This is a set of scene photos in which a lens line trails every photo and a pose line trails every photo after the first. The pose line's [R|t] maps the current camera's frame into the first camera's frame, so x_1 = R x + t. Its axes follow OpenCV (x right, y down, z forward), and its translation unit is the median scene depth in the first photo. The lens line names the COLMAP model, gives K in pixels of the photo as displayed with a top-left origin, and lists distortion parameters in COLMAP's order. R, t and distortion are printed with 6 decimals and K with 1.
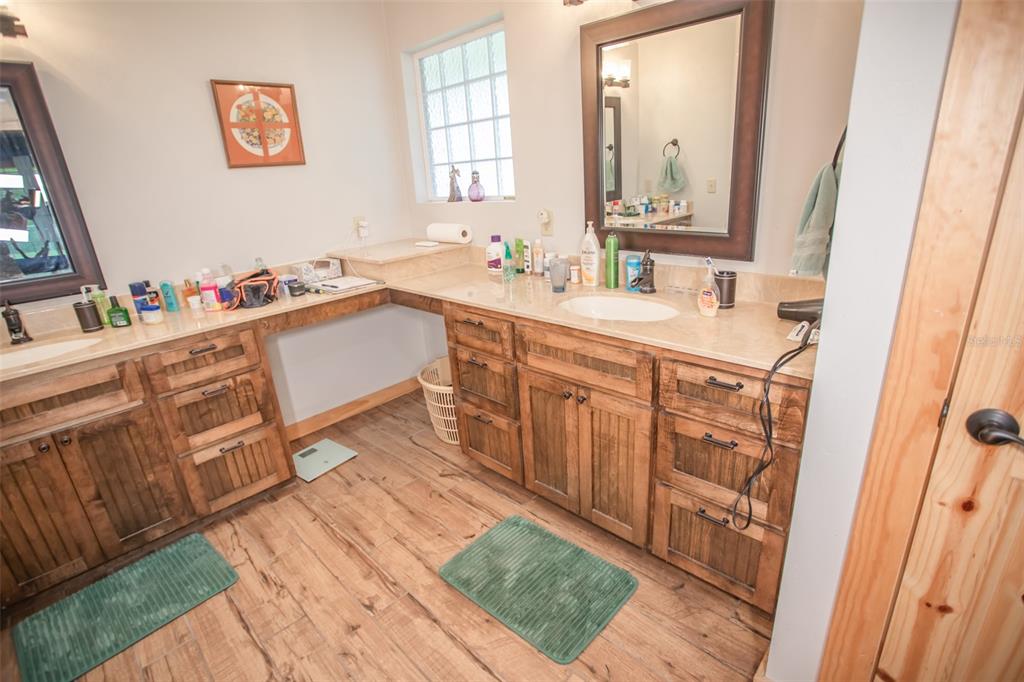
lens RADIAL K [[492.0, 0, 511.5], [0, 492.0, 347.1], [0, 0, 1]] dist [-0.072148, 0.028277]
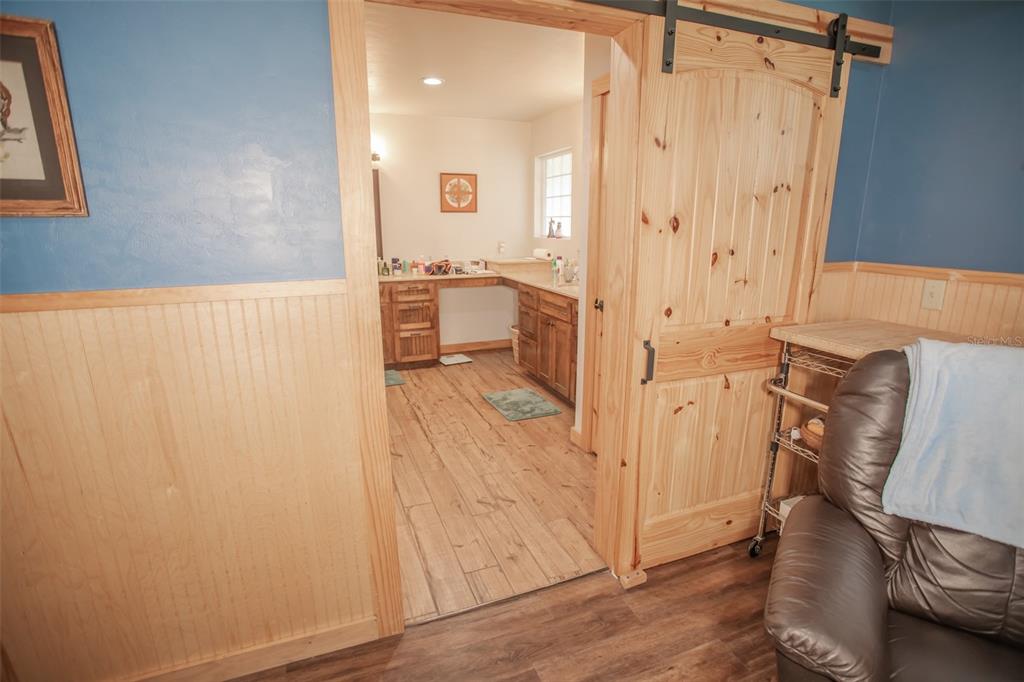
lens RADIAL K [[492.0, 0, 511.5], [0, 492.0, 347.1], [0, 0, 1]] dist [-0.072148, 0.028277]
pose [[0.910216, 0.158863, -0.382453, 0.659920], [-0.190442, 0.980624, -0.045909, 0.270054], [0.367749, 0.114622, 0.922834, -0.873473]]
